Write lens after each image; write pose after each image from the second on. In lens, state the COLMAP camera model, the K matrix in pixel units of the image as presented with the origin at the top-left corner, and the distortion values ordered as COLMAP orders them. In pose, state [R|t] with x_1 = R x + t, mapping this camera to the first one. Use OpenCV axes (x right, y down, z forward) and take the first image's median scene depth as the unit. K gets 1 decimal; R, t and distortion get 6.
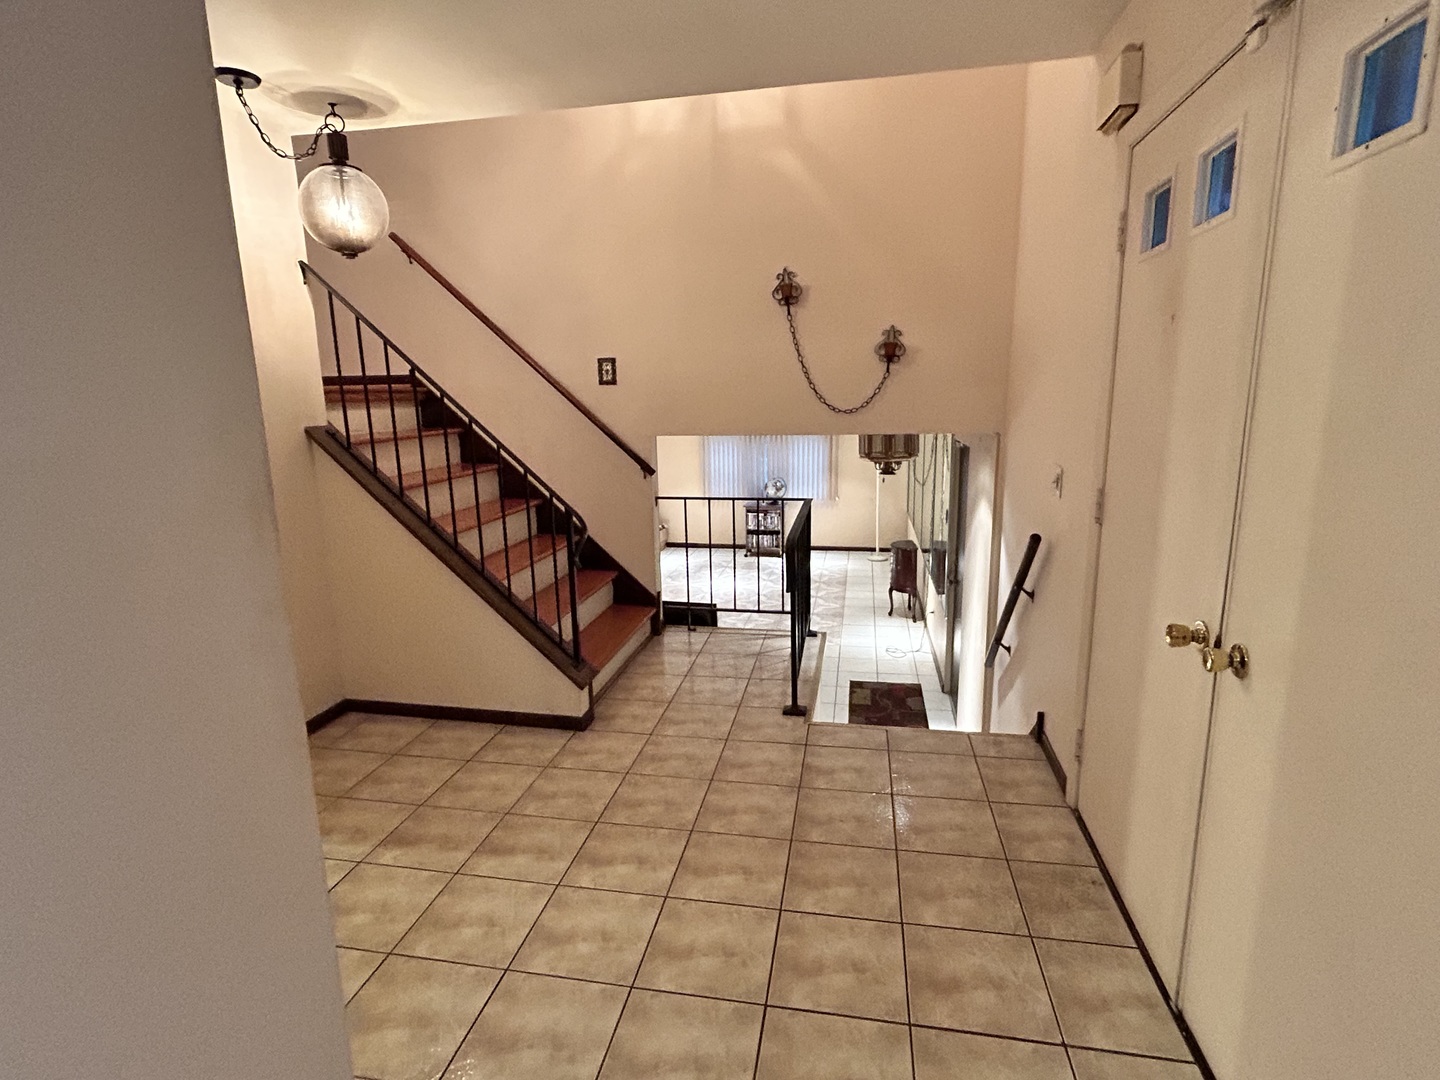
lens RADIAL K [[732.2, 0, 722.7], [0, 732.2, 537.0], [0, 0, 1]] dist [-0.000040, -0.000074]
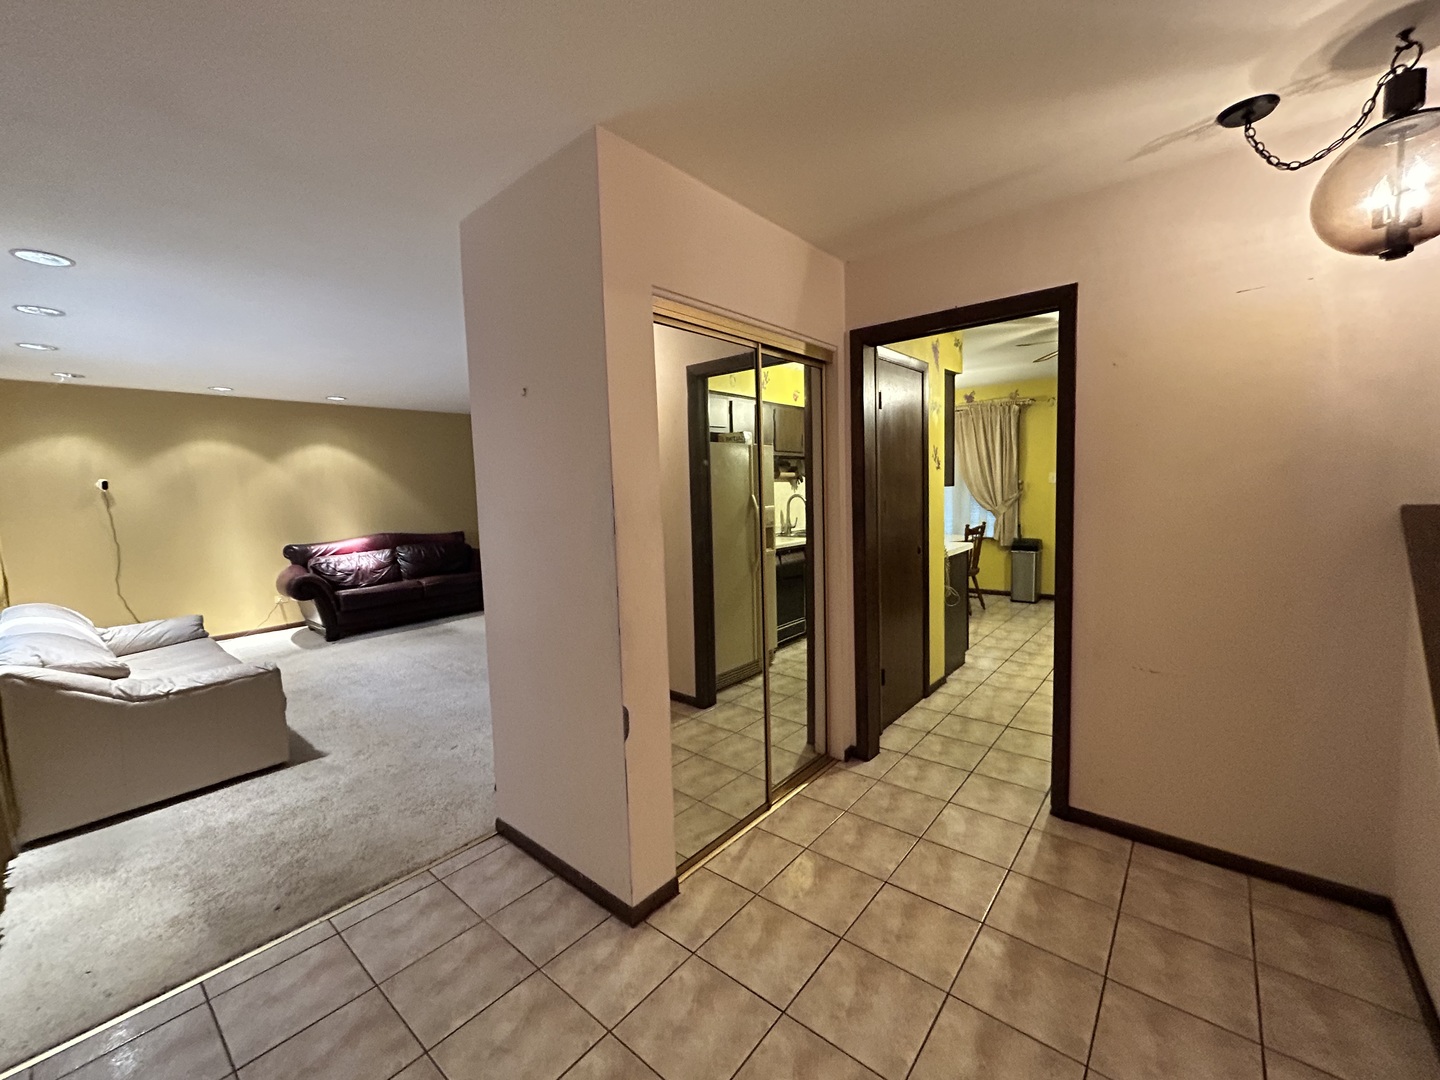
lens RADIAL K [[585.0, 0, 722.0], [0, 585.0, 537.4], [0, 0, 1]] dist [-0.002163, 0.000461]
pose [[-0.488961, 0.107429, -0.865665, 0.201275], [-0.133435, 0.971497, 0.195931, -0.116311], [0.862040, 0.211312, -0.460689, 0.570182]]
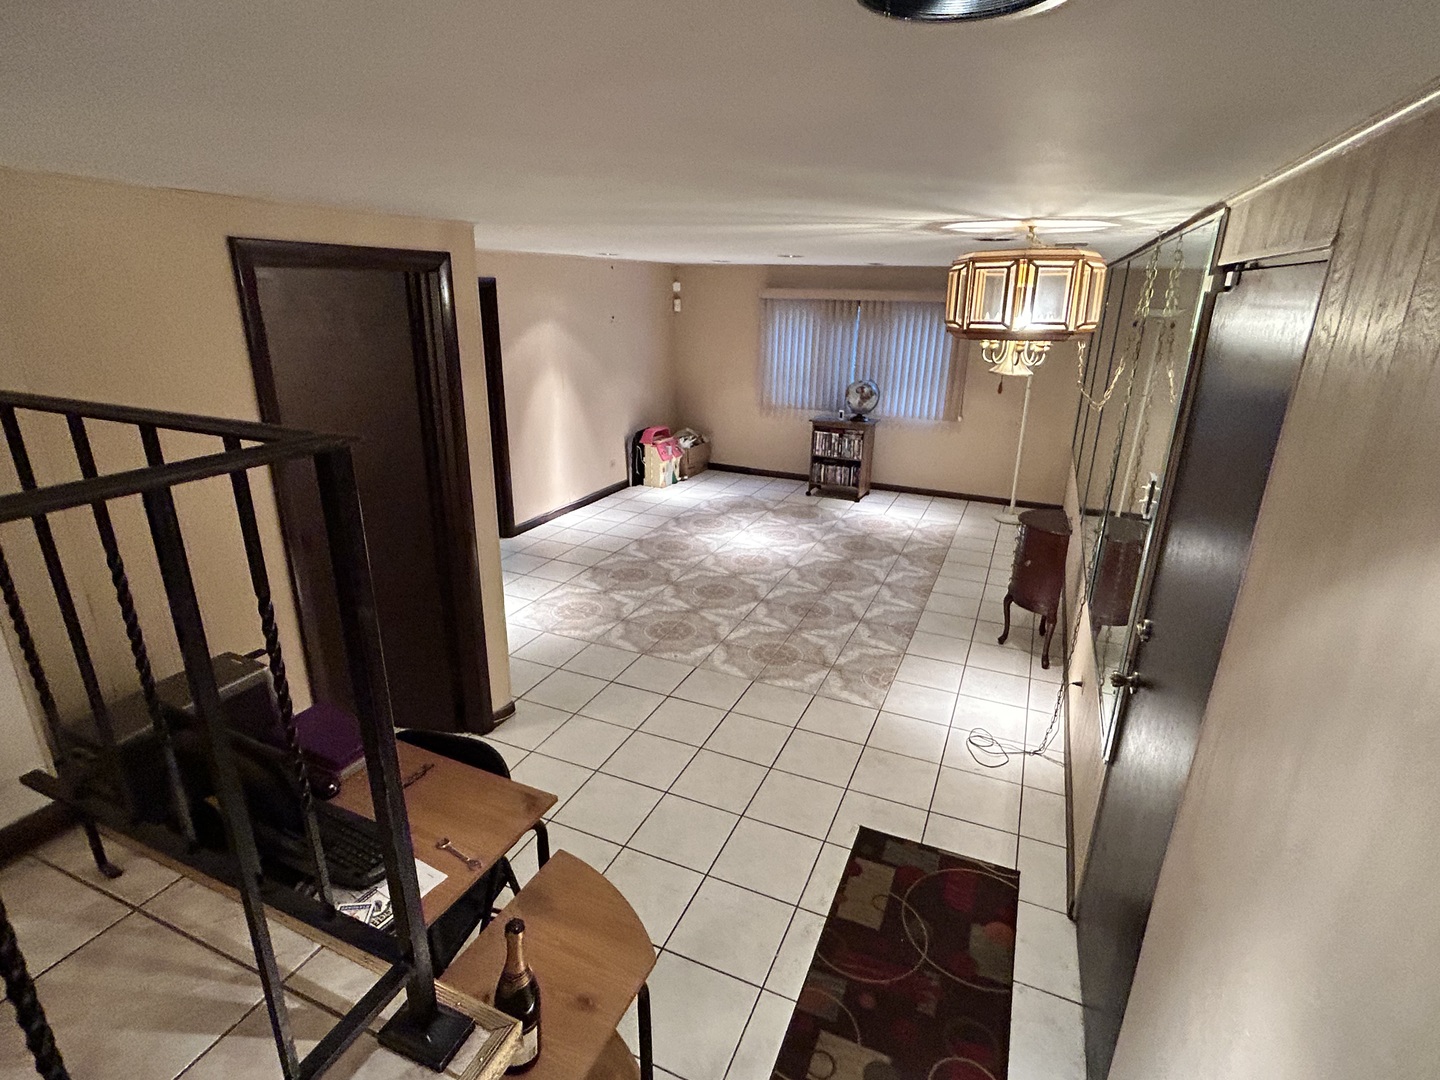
lens RADIAL K [[732.2, 0, 722.7], [0, 732.2, 537.0], [0, 0, 1]] dist [-0.000040, -0.000074]
pose [[0.974862, 0.103779, -0.197164, 0.265348], [-0.077440, 0.987552, 0.136911, -0.062687], [0.208918, -0.118201, 0.970764, 0.919637]]
